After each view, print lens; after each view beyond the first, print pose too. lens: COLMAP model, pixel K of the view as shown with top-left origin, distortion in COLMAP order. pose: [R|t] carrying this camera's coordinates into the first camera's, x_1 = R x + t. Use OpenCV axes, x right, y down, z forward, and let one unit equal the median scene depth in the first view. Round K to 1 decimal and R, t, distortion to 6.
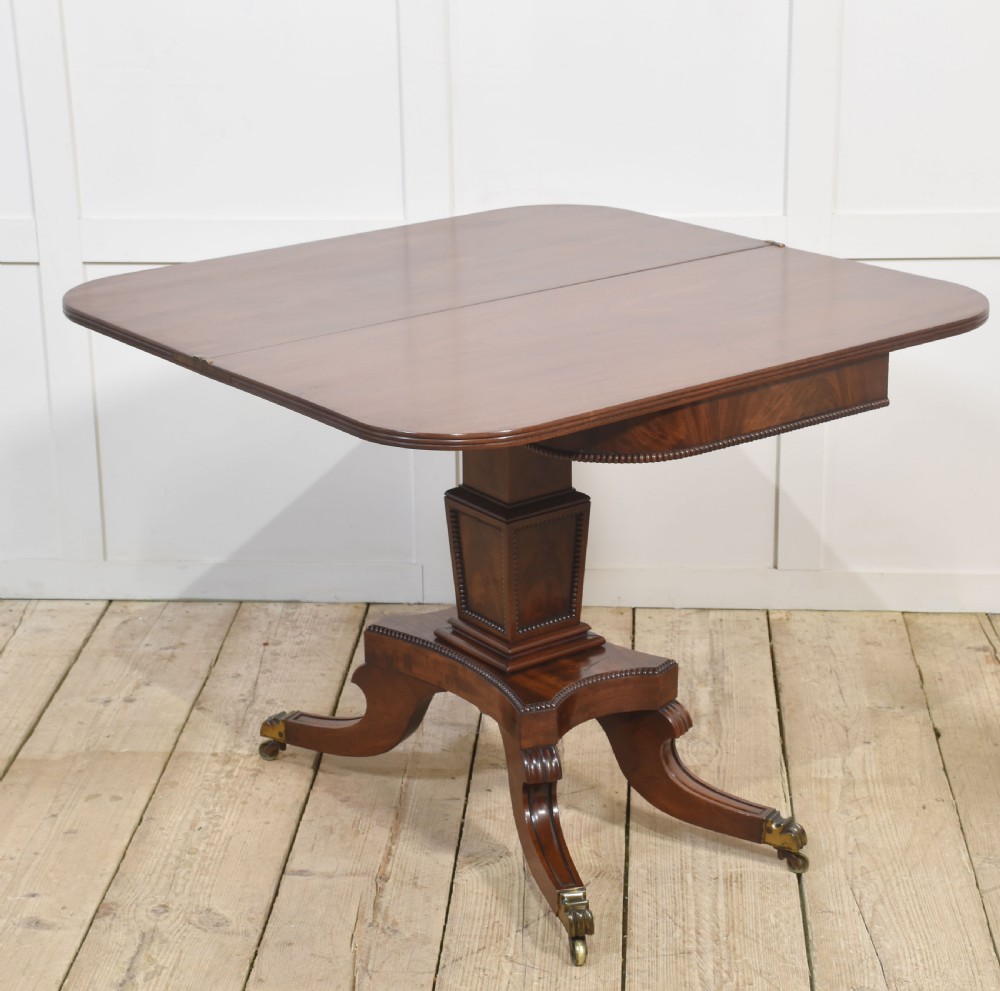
lens RADIAL K [[2463.4, 0, 473.0], [0, 2463.4, 512.0], [0, 0, 1]] dist [0.110196, 0.000000]
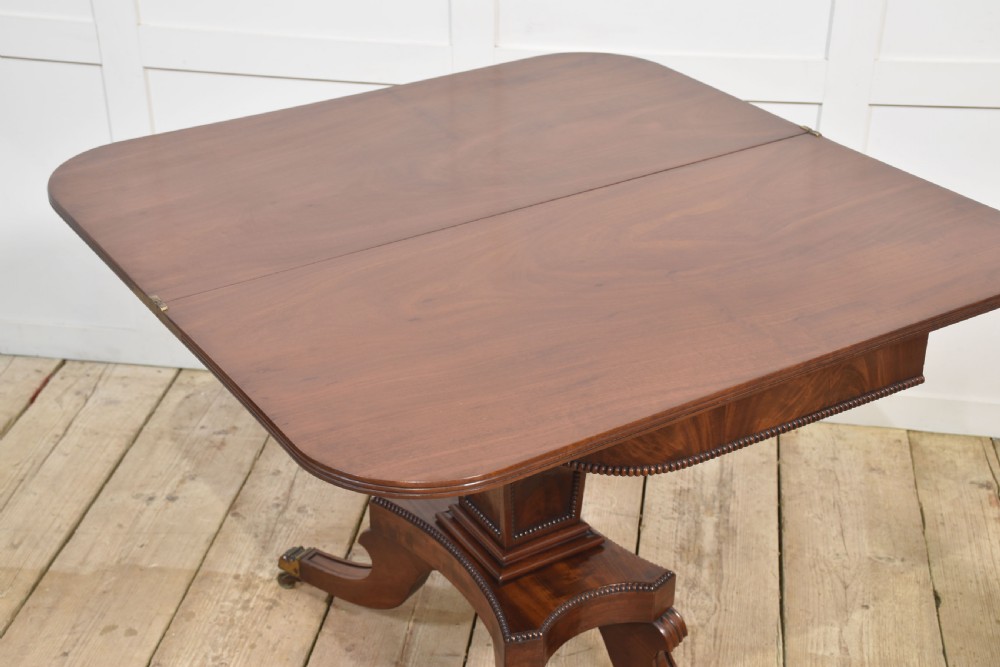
lens RADIAL K [[1601.8, 0, 492.9], [0, 1601.8, 336.7], [0, 0, 1]] dist [0.260322, 0.000000]
pose [[0.996736, 0.055652, -0.058481, 0.038356], [-0.044205, 0.982404, 0.181461, -0.130538], [0.067550, -0.178284, 0.981658, 0.339696]]
